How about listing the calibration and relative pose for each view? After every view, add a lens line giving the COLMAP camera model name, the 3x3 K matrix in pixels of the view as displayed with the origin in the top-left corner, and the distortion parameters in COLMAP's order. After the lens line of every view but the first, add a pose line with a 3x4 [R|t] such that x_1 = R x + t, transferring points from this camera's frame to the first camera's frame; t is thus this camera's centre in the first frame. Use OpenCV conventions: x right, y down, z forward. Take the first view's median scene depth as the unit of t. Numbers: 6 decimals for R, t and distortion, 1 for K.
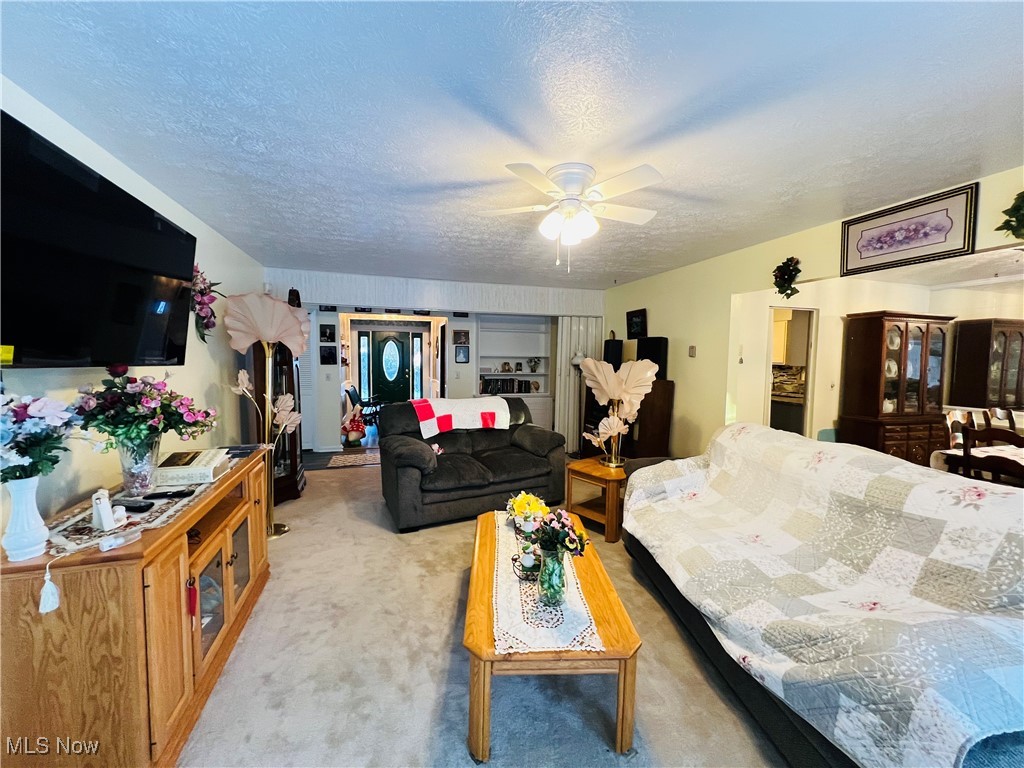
lens RADIAL K [[408.8, 0, 510.6], [0, 408.8, 385.6], [0, 0, 1]] dist [-0.003970, 0.000347]
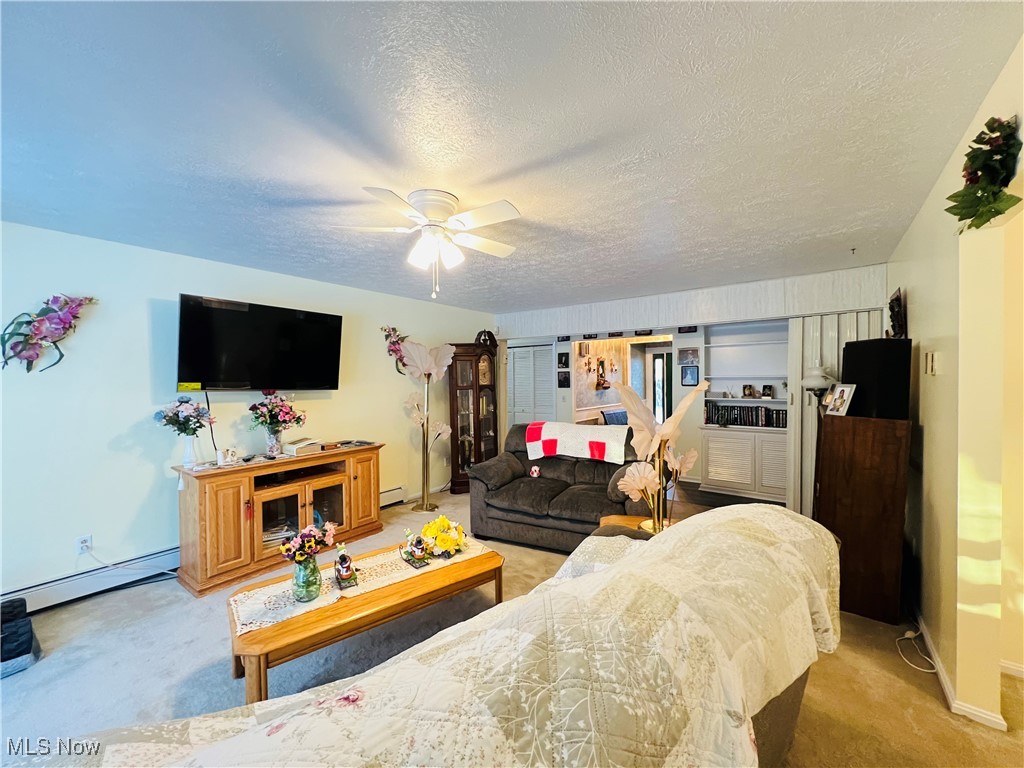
lens RADIAL K [[408.8, 0, 509.1], [0, 408.8, 383.7], [0, 0, 1]] dist [-0.003970, 0.000347]
pose [[0.585834, -0.007019, -0.810401, 0.565581], [-0.039347, 0.998537, -0.037093, -0.021099], [0.809475, 0.053617, 0.584701, 0.312552]]
